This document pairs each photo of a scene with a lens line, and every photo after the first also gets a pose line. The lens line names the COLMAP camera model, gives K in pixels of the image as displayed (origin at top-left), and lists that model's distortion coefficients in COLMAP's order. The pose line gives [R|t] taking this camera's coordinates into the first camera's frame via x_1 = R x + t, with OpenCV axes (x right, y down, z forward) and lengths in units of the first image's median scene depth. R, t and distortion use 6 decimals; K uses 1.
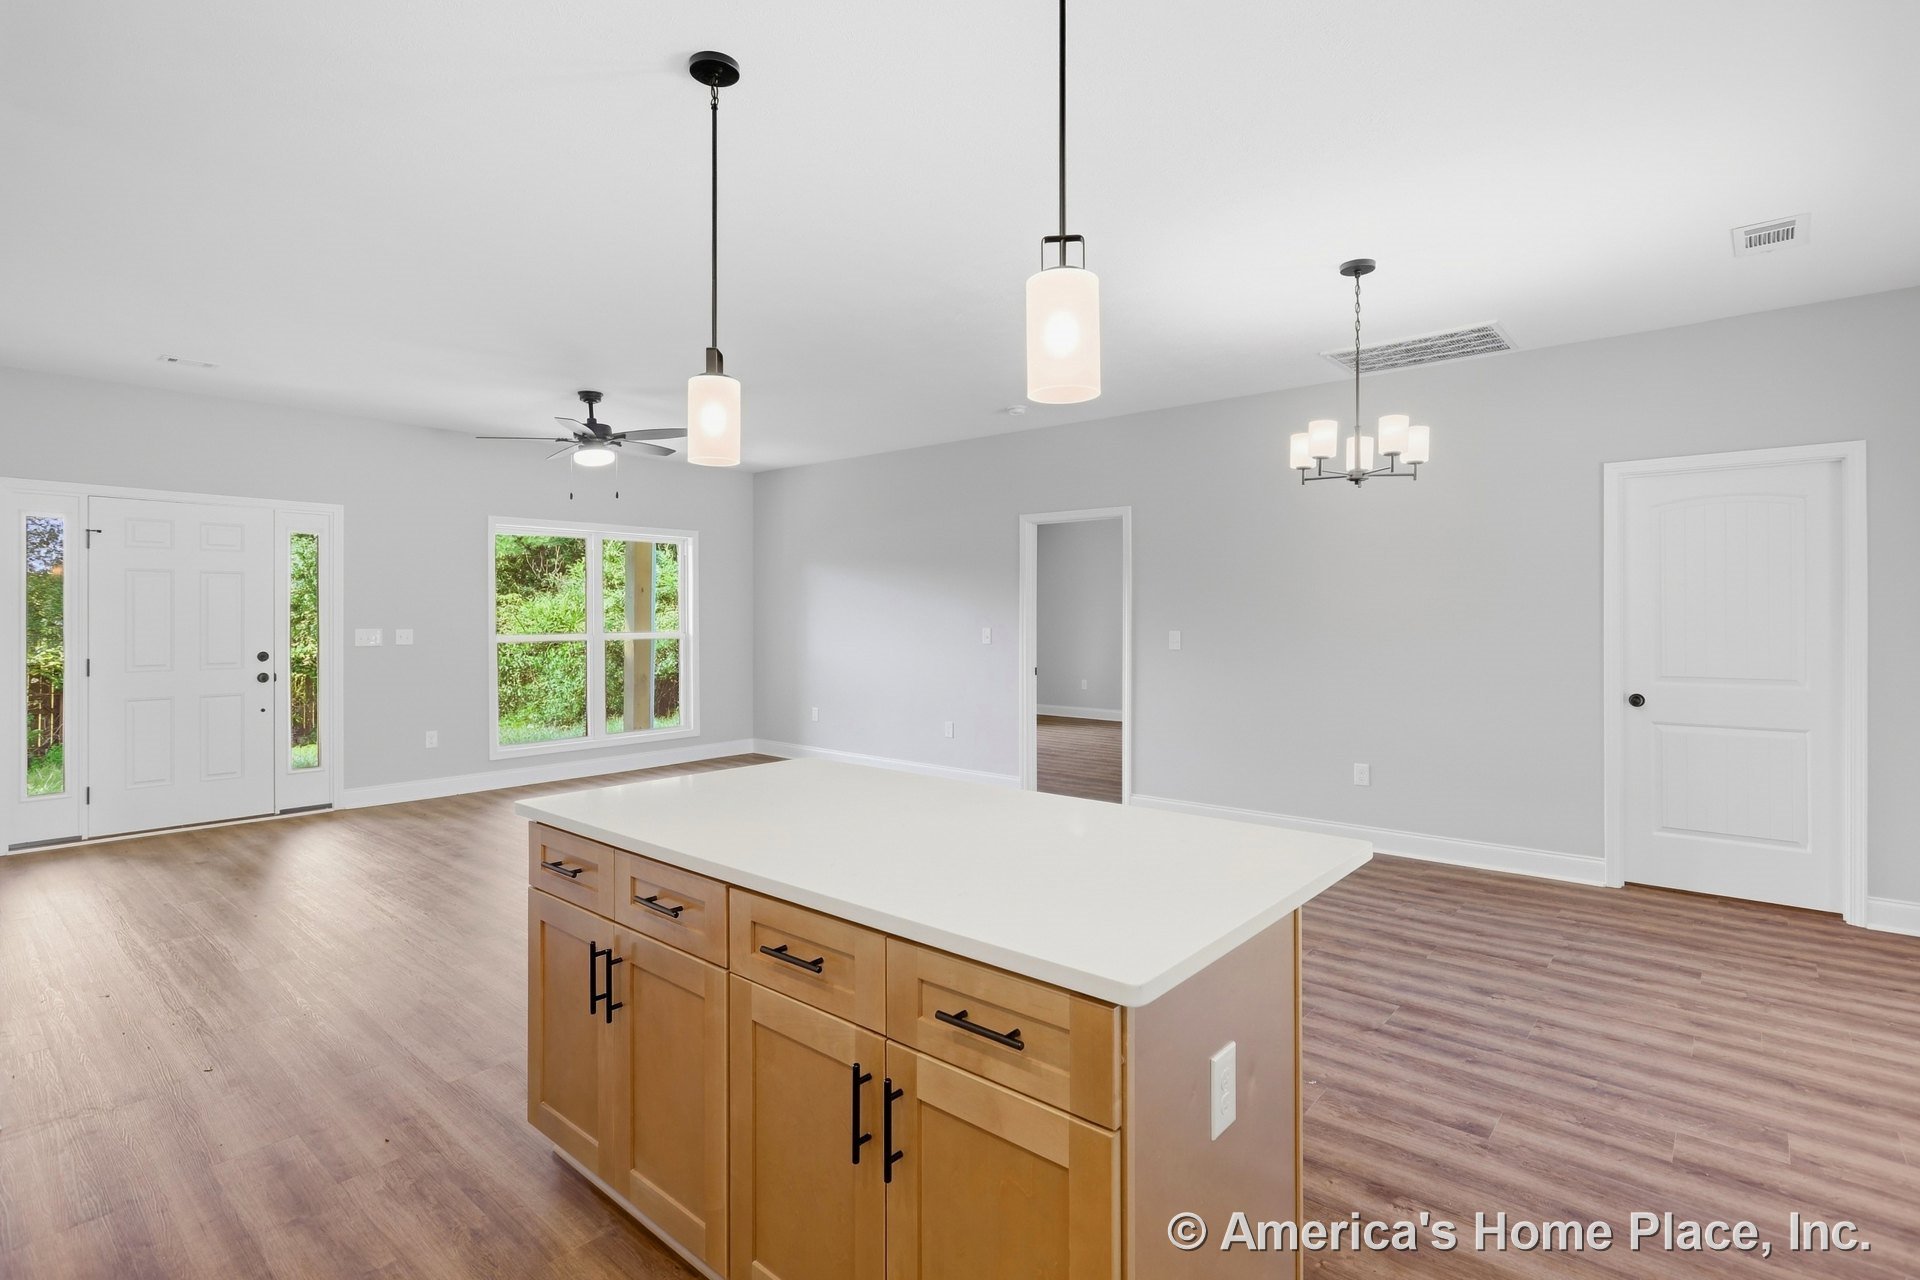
lens RADIAL K [[917.5, 0, 948.9], [0, 917.5, 621.1], [0, 0, 1]] dist [-0.002593, 0.000764]
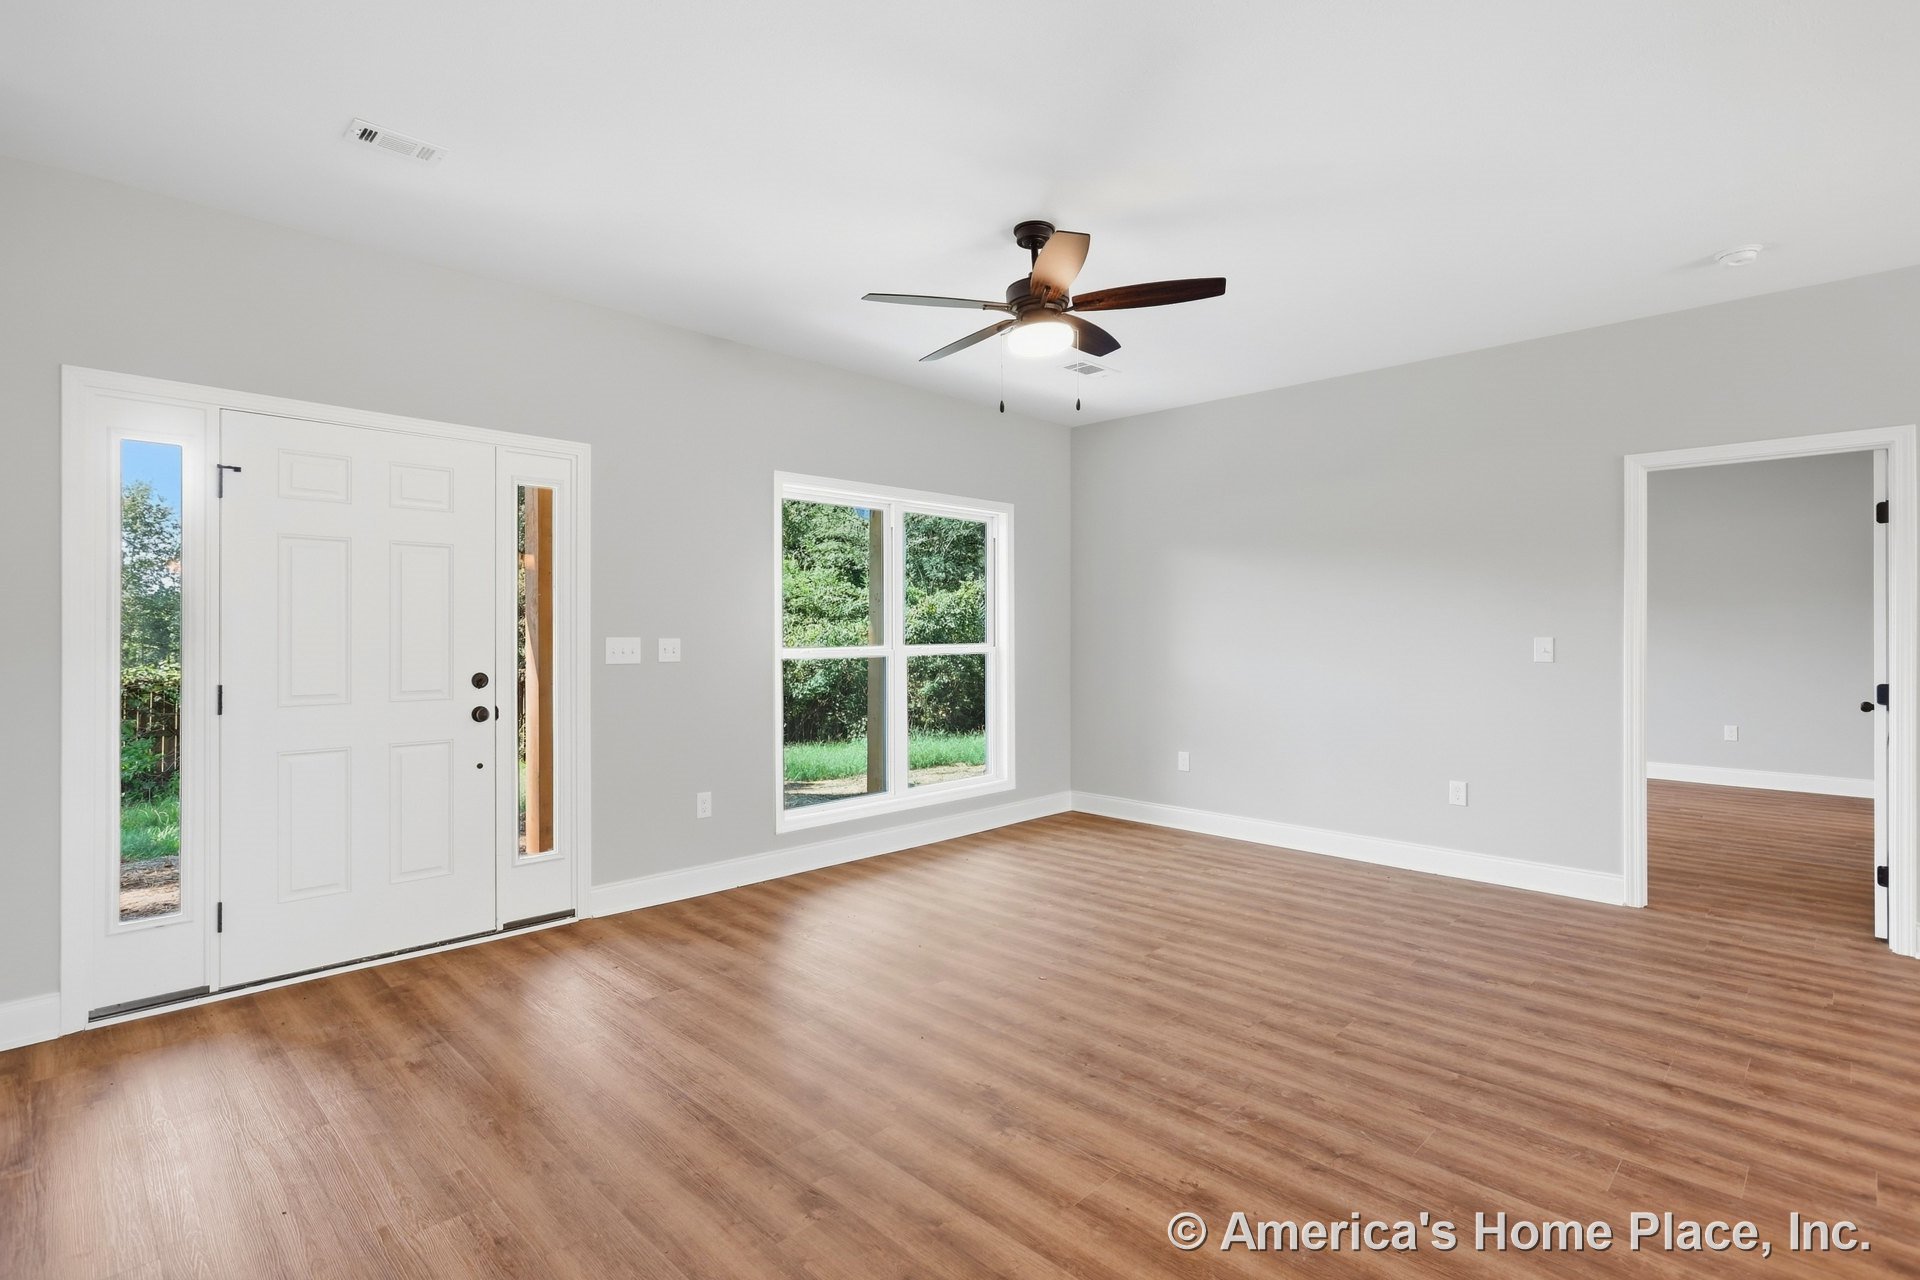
lens RADIAL K [[917.5, 0, 950.0], [0, 917.5, 633.3], [0, 0, 1]] dist [-0.002593, 0.000764]
pose [[0.997137, 0.000995, -0.075609, -0.363391], [-0.001318, 0.999990, -0.004225, 0.008462], [0.075604, 0.004312, 0.997129, 0.380468]]
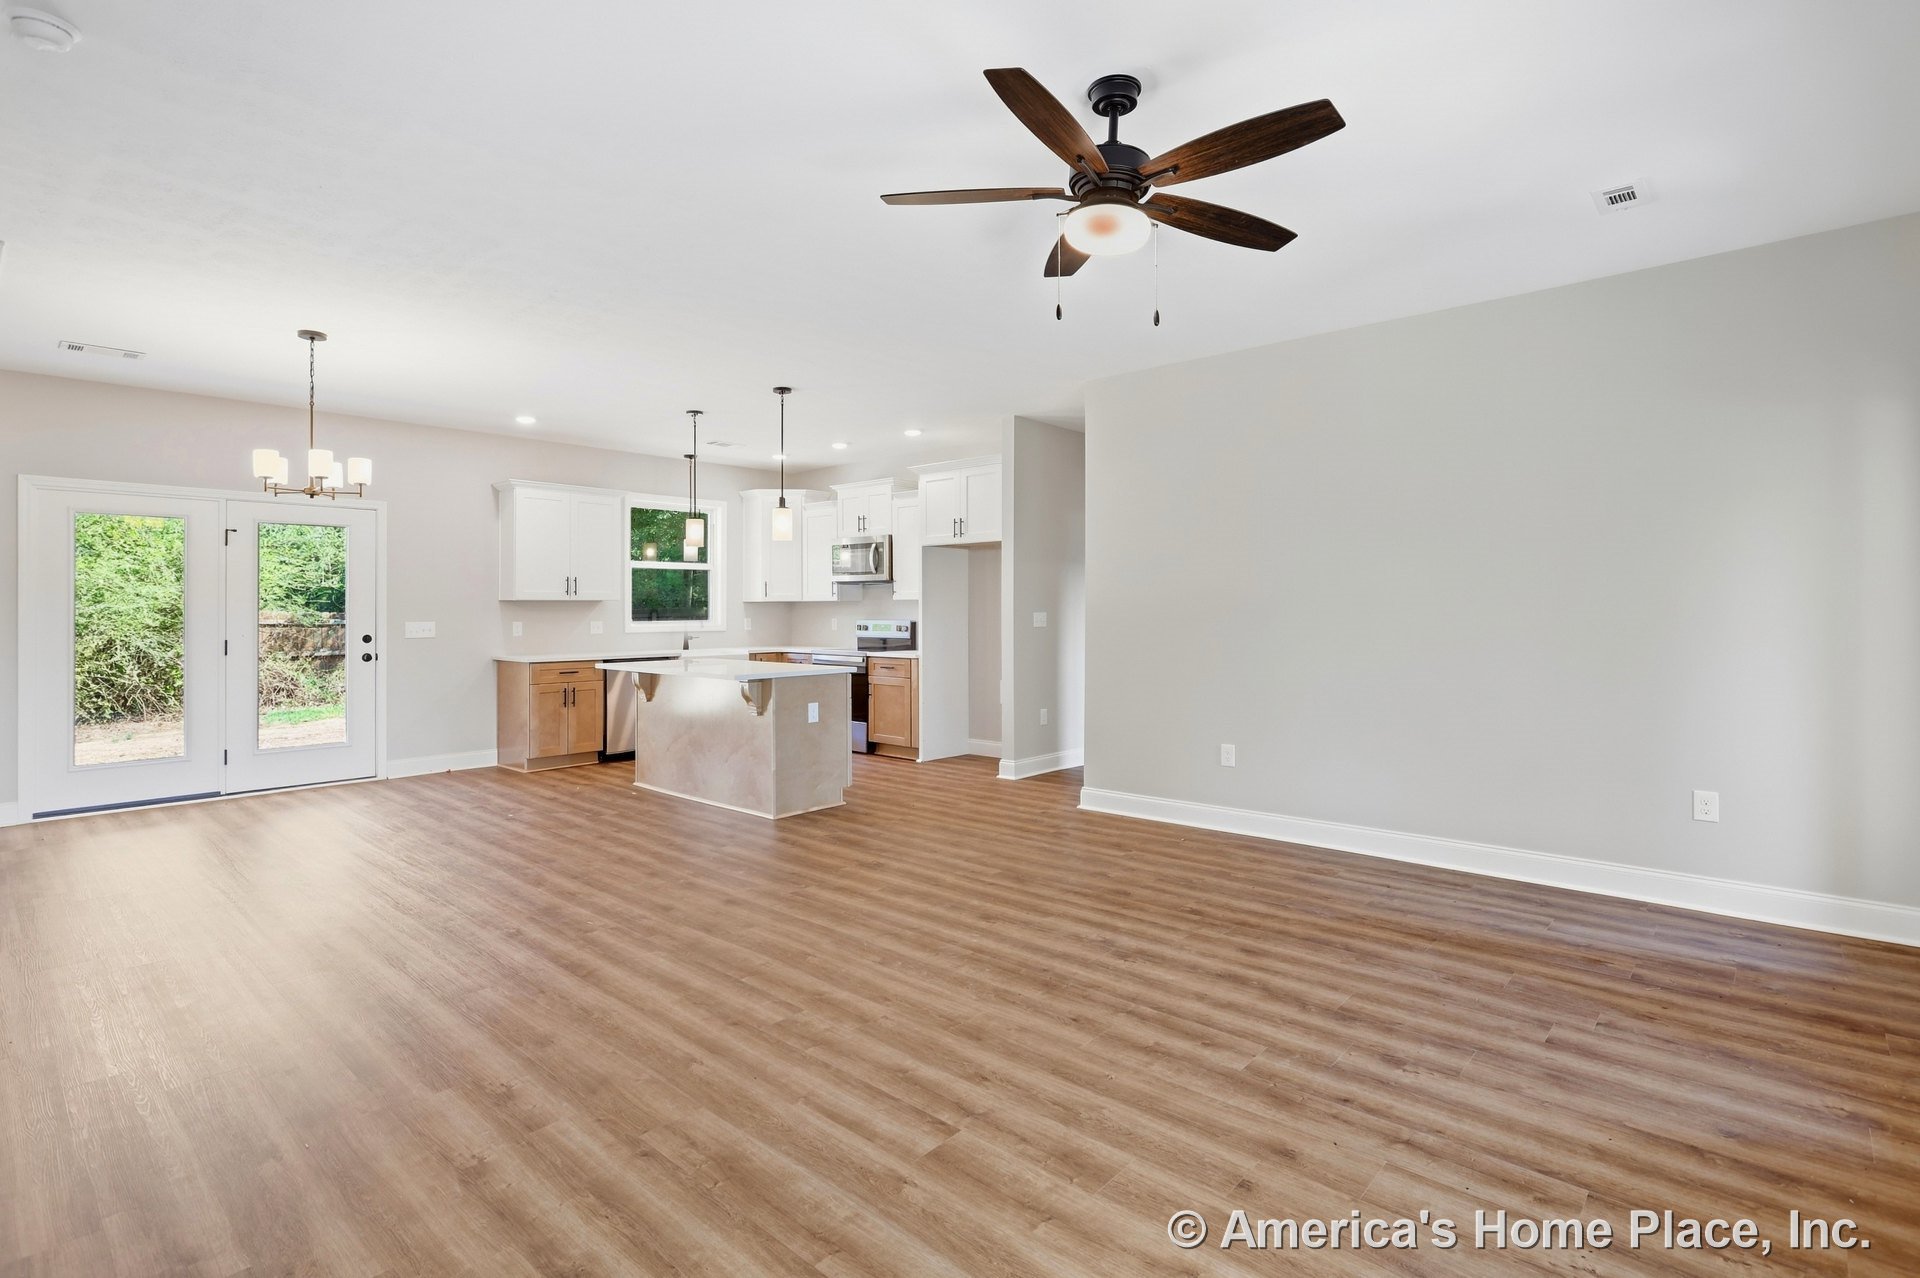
lens RADIAL K [[917.5, 0, 957.1], [0, 917.5, 619.2], [0, 0, 1]] dist [-0.002593, 0.000764]
pose [[-0.999728, 0.005529, 0.022665, -0.293149], [0.005874, 0.999867, 0.015185, 0.003749], [-0.022578, 0.015314, -0.999628, 1.317836]]
